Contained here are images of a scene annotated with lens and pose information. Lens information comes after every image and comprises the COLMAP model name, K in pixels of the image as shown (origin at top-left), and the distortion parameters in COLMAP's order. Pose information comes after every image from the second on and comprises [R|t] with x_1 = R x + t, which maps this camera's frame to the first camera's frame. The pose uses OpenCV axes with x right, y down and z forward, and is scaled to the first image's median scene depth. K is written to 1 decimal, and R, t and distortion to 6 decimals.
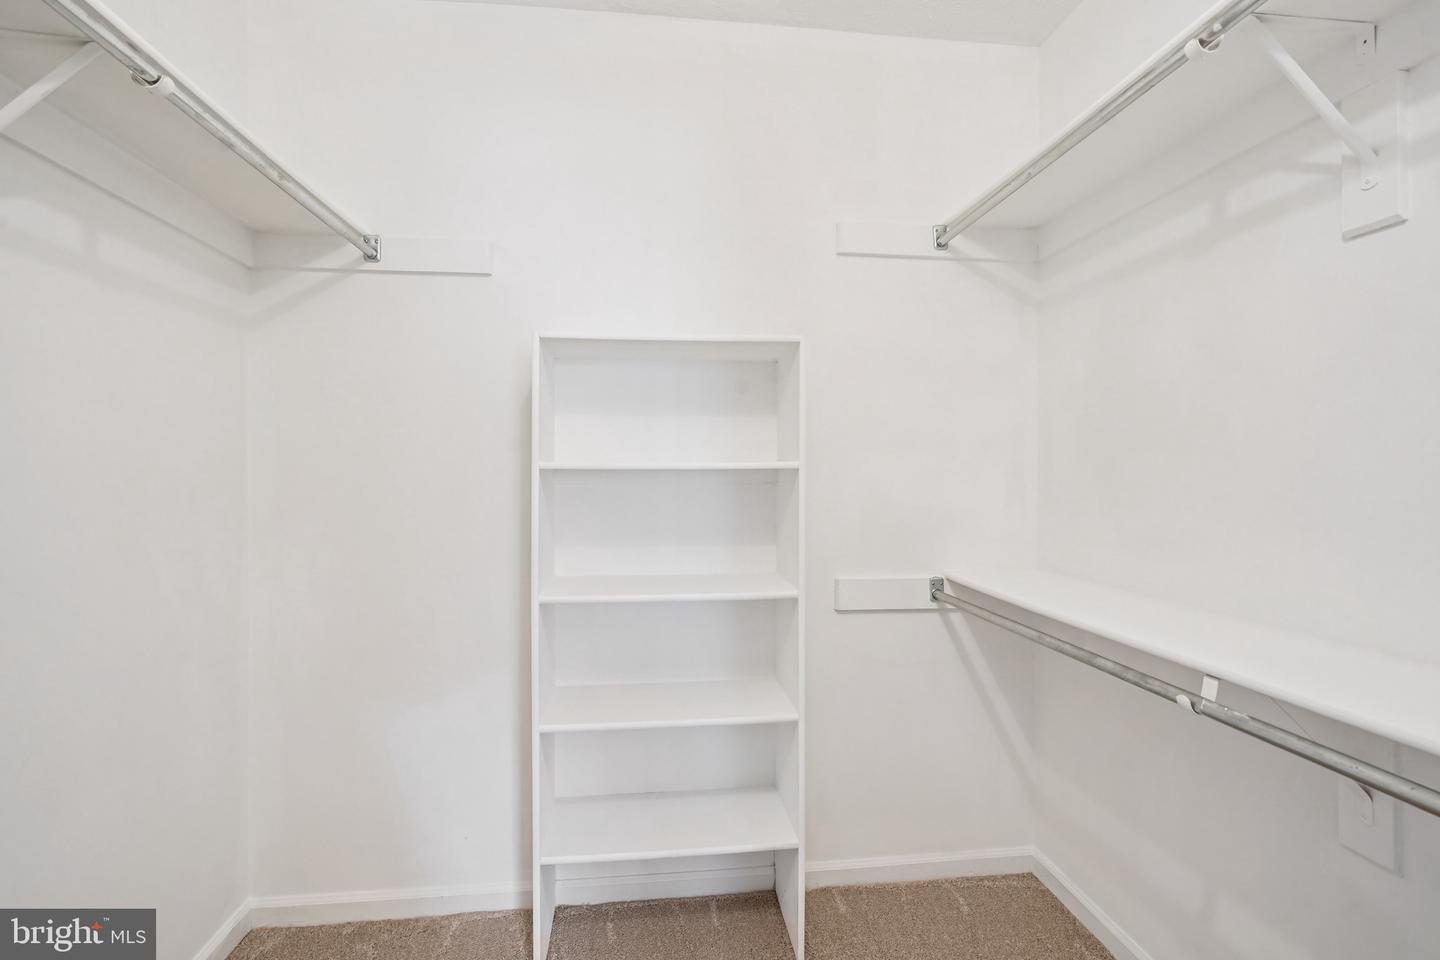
lens RADIAL K [[667.8, 0, 720.0], [0, 667.8, 480.0], [0, 0, 1]] dist [0.000540, 0.000417]
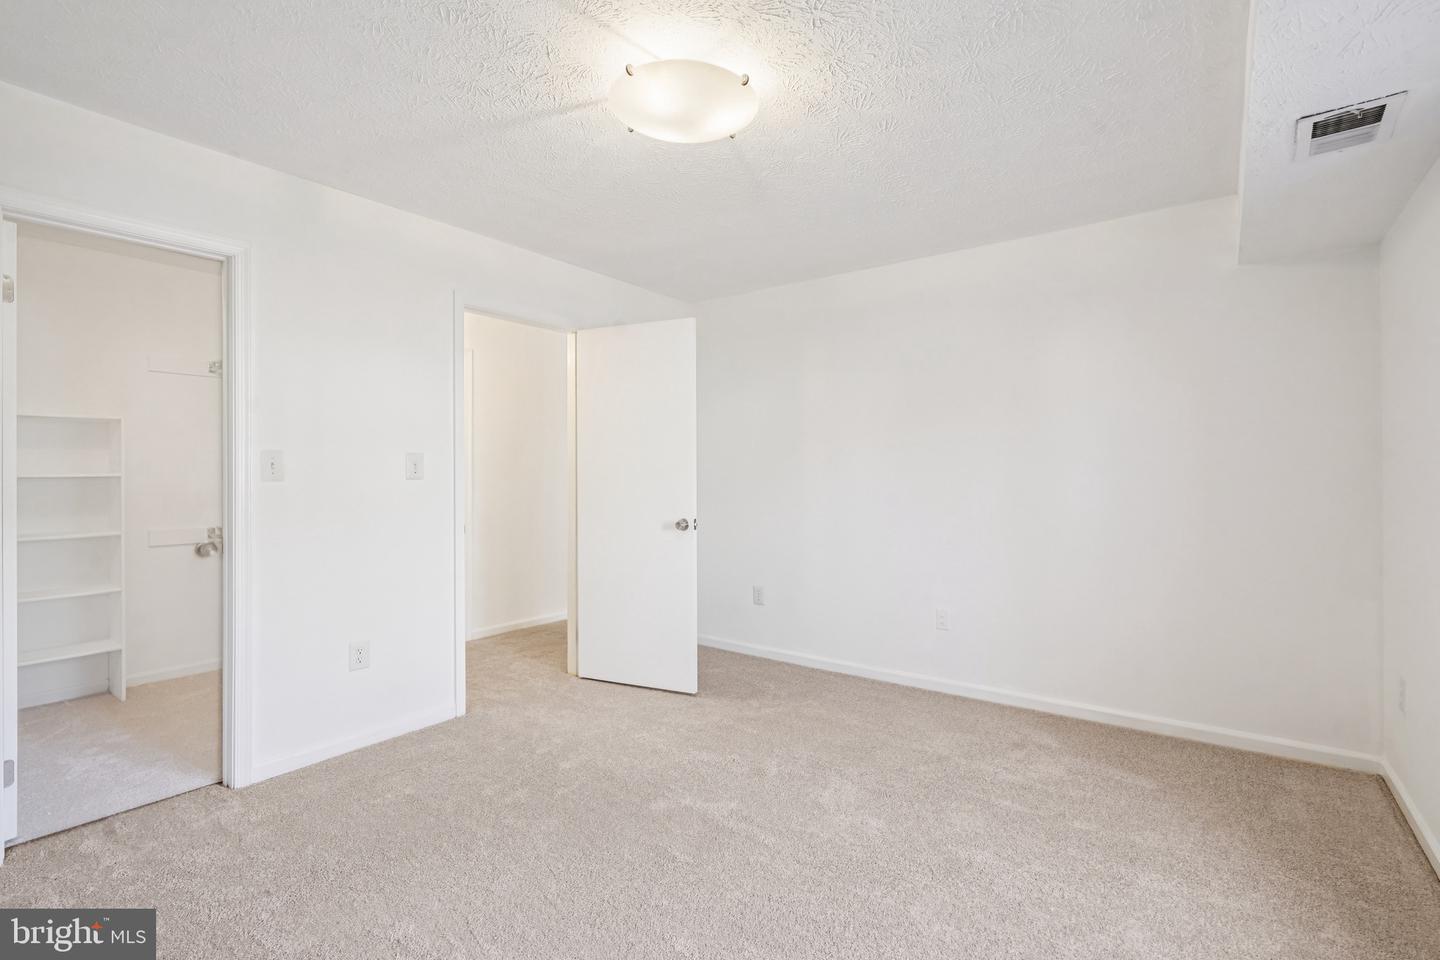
lens RADIAL K [[667.8, 0, 720.0], [0, 667.8, 480.0], [0, 0, 1]] dist [0.000540, 0.000417]
pose [[0.676585, -0.000444, 0.736364, -0.154951], [0.000855, 1.000000, -0.000183, -0.001407], [-0.736364, 0.000754, 0.676585, -1.766194]]
